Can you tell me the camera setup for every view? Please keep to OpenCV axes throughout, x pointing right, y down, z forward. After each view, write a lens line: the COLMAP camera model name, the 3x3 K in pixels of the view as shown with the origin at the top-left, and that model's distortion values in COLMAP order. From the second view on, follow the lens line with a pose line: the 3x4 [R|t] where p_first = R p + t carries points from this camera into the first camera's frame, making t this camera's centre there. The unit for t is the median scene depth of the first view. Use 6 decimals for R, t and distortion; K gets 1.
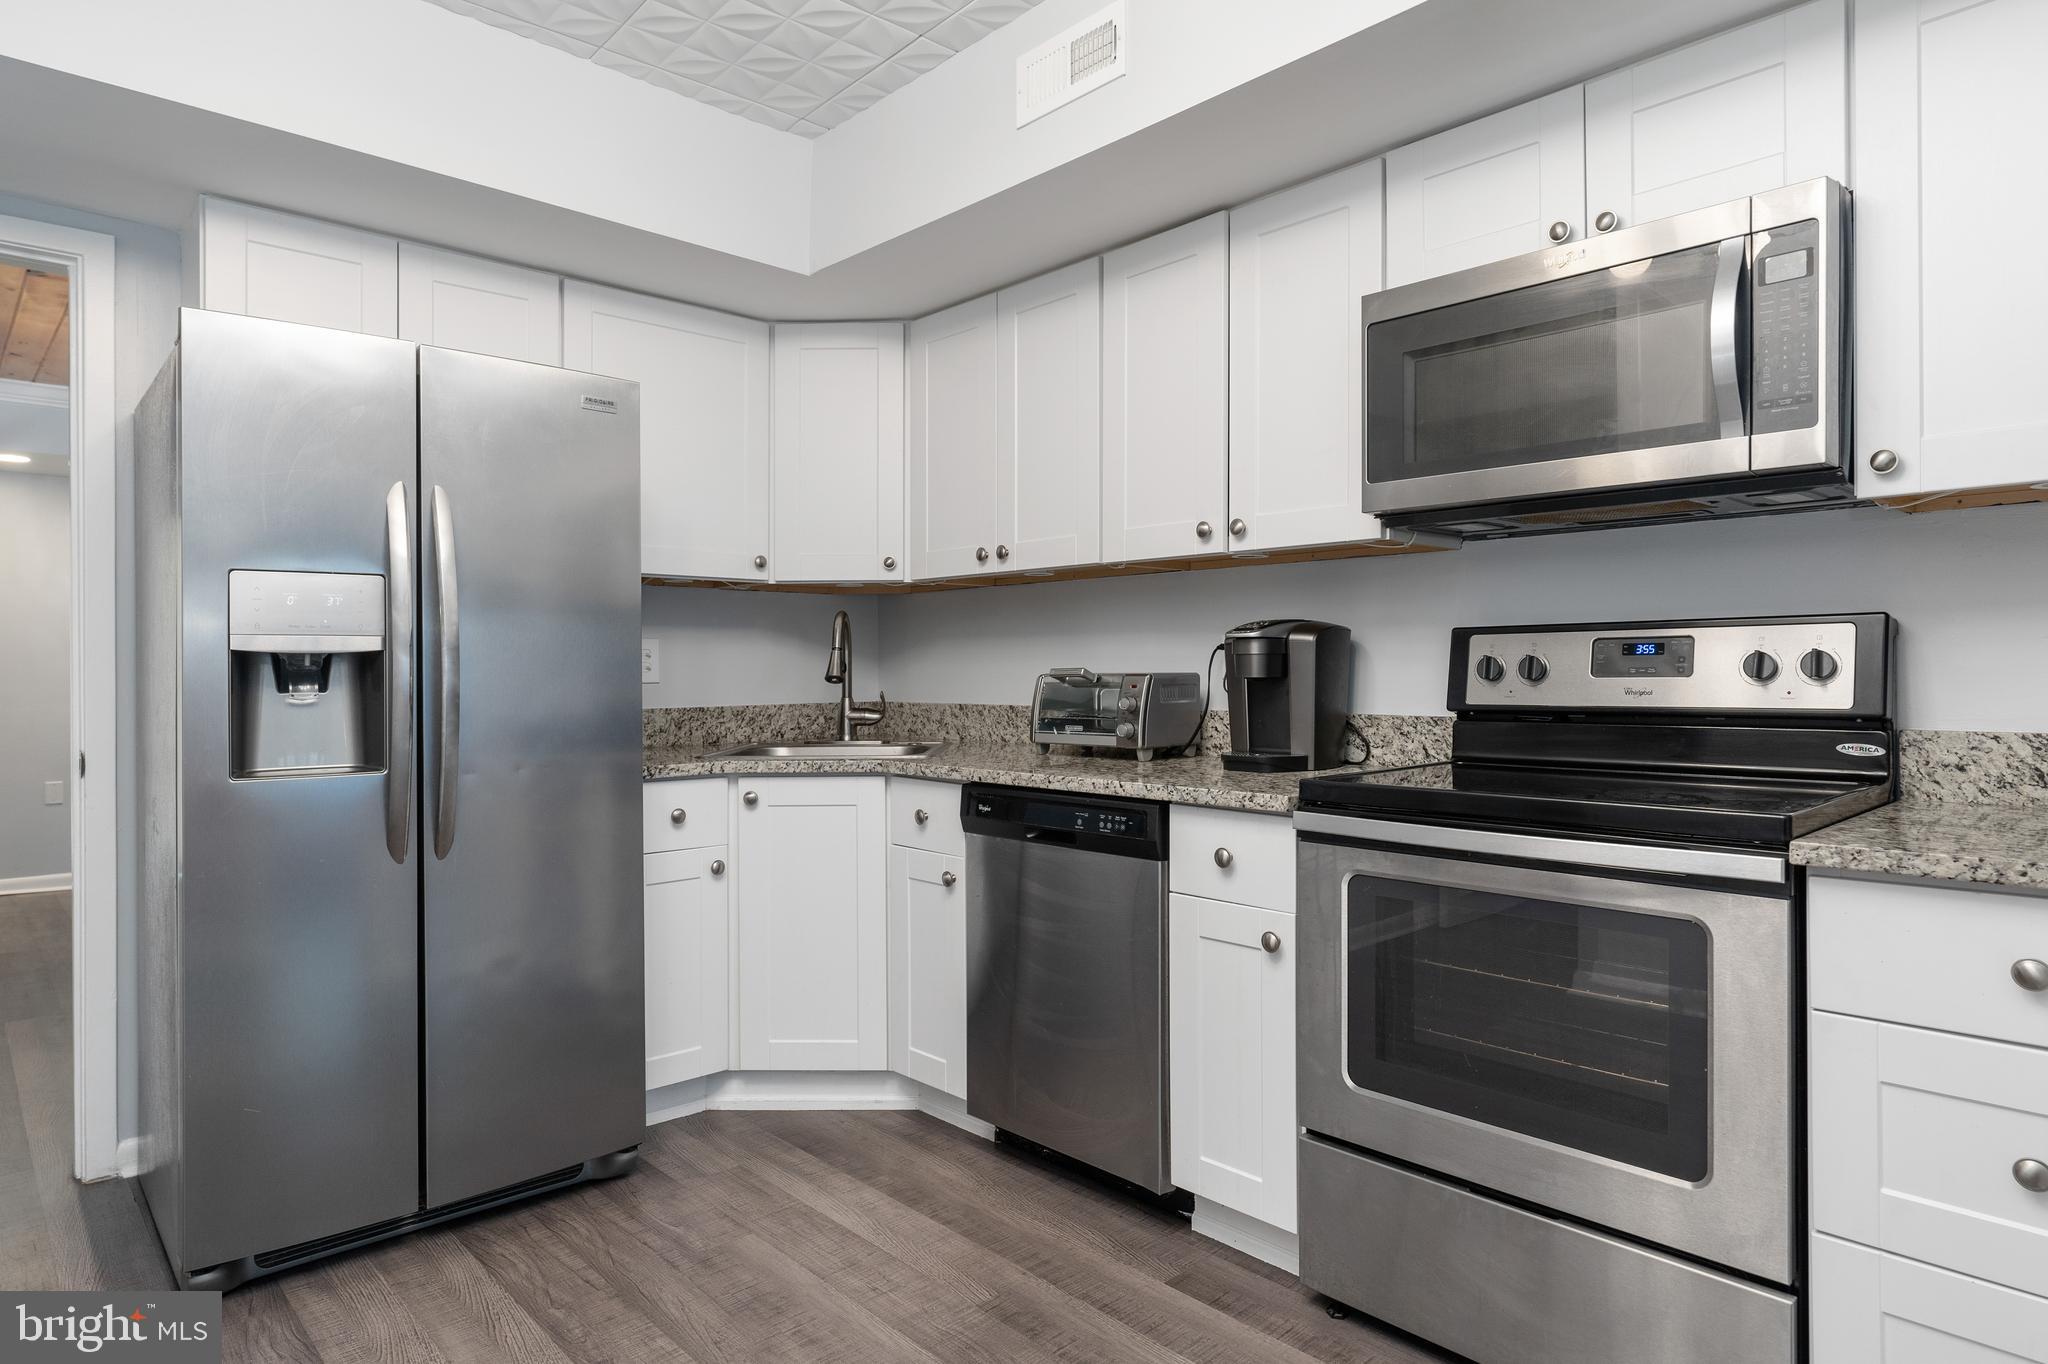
lens RADIAL K [[1182.5, 0, 1023.3], [0, 1182.5, 675.2], [0, 0, 1]] dist [-0.004637, -0.003634]
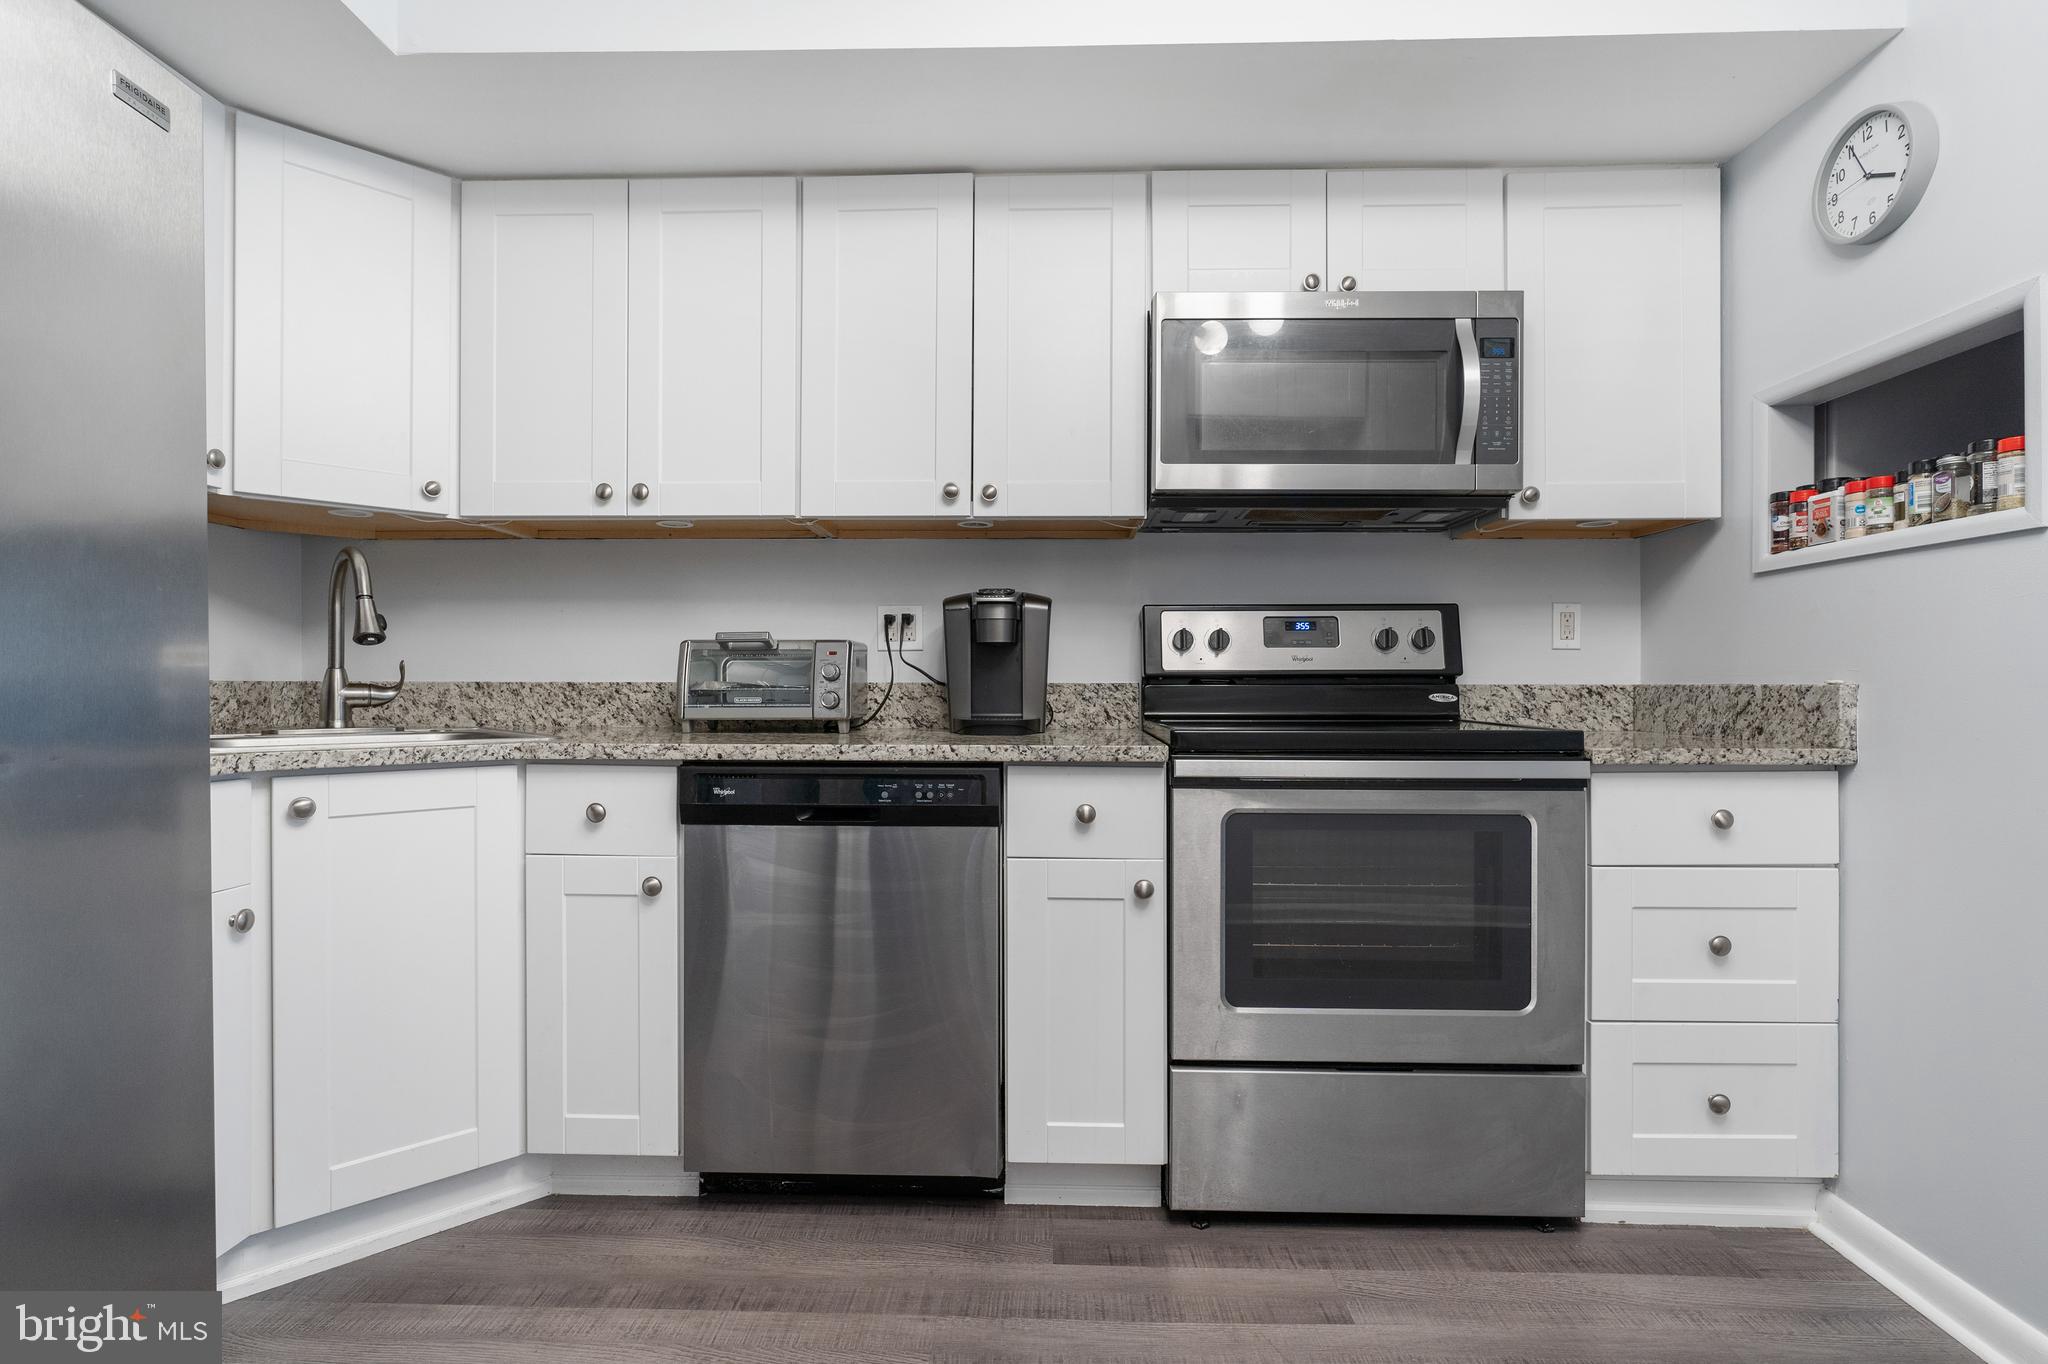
lens RADIAL K [[992.0, 0, 1020.4], [0, 992.0, 695.0], [0, 0, 1]] dist [-0.011147, 0.000863]
pose [[0.703011, 0.002666, 0.711174, -0.398997], [-0.003330, 0.999994, -0.000458, 0.047445], [-0.711171, -0.002046, 0.703016, 0.389831]]
